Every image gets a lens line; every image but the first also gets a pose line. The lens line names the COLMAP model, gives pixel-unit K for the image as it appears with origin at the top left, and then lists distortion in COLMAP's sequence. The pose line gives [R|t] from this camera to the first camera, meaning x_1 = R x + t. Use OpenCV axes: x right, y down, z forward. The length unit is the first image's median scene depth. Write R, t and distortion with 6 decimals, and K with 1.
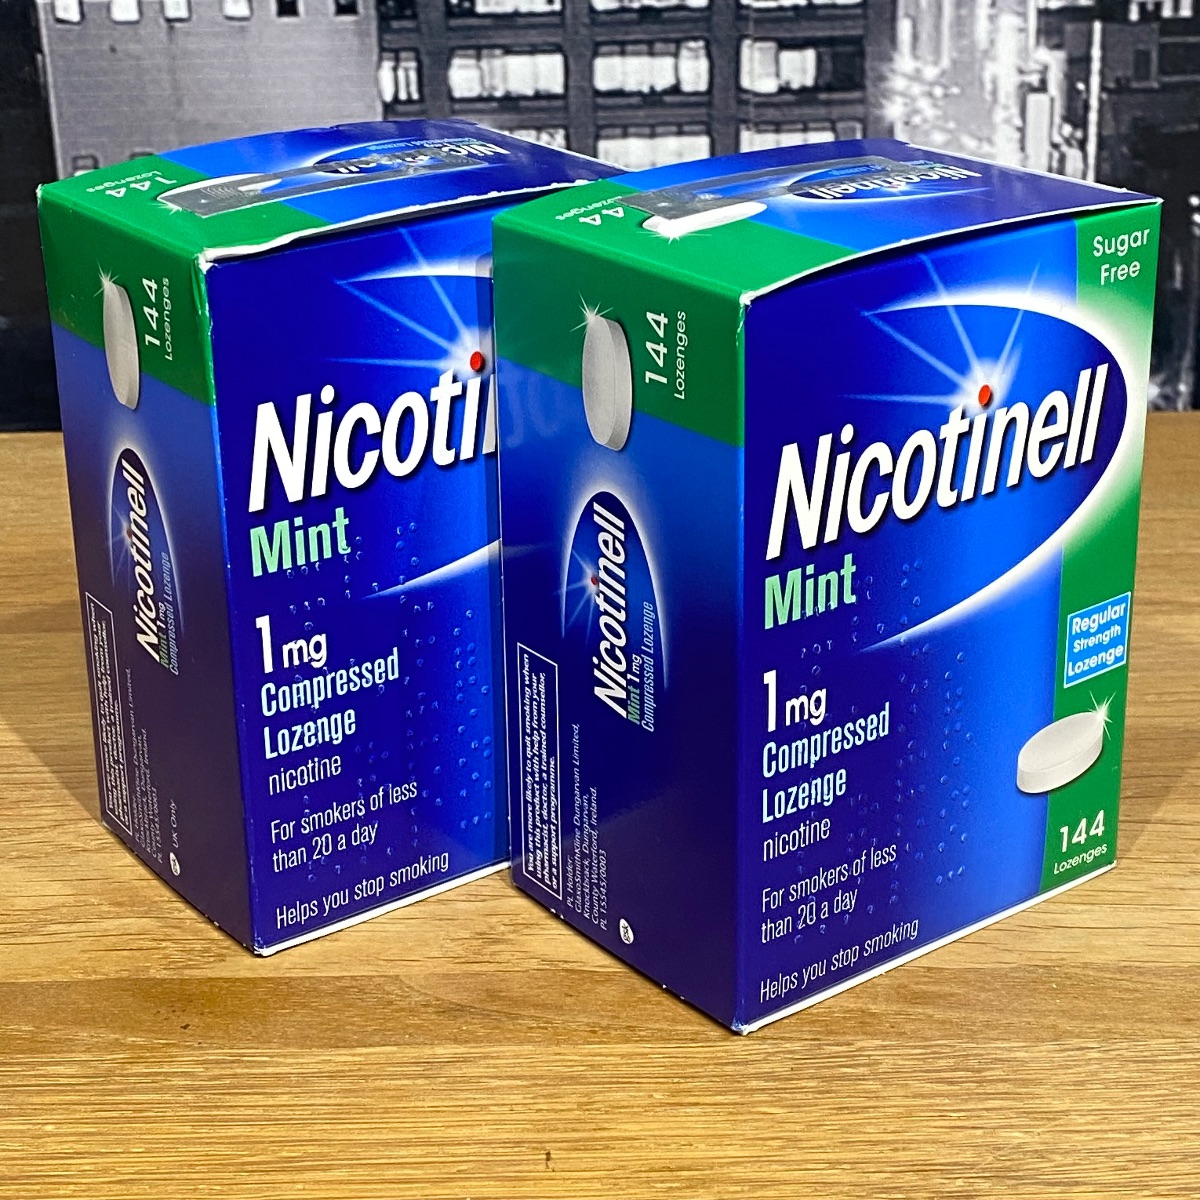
lens RADIAL K [[2396.2, 0, 550.5], [0, 2396.2, 544.1], [0, 0, 1]] dist [0.204485, -0.763872]
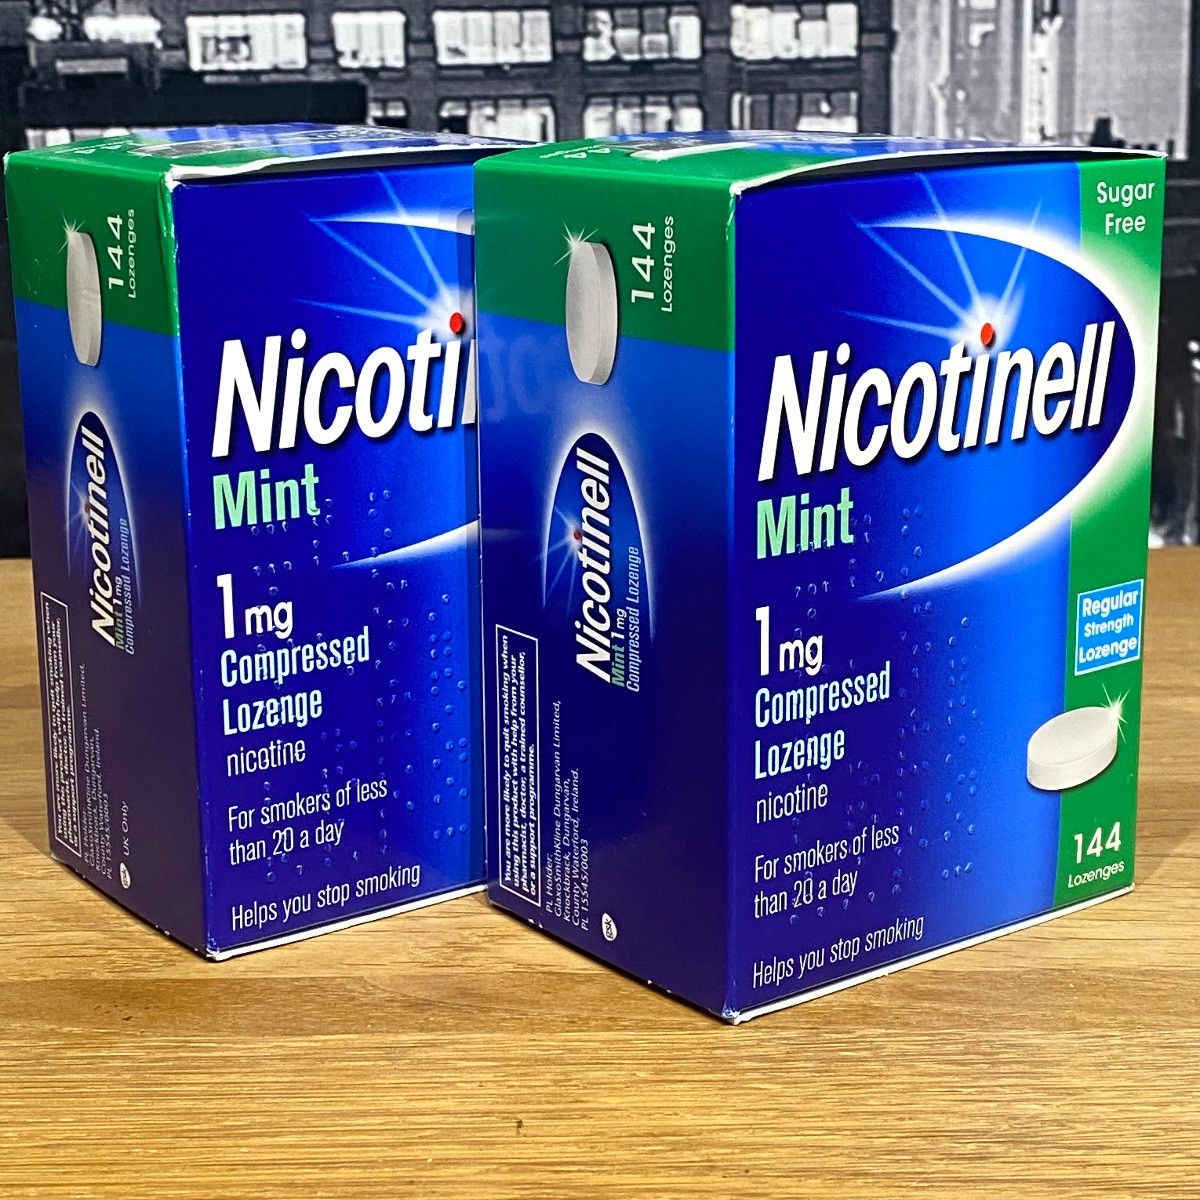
lens RADIAL K [[2398.5, 0, 571.7], [0, 2398.5, 578.0], [0, 0, 1]] dist [0.207141, -0.778745]
pose [[0.999920, 0.009445, 0.008375, 0.008351], [-0.008201, 0.990428, -0.137785, 0.161539], [-0.009596, 0.137706, 0.990427, 0.065891]]
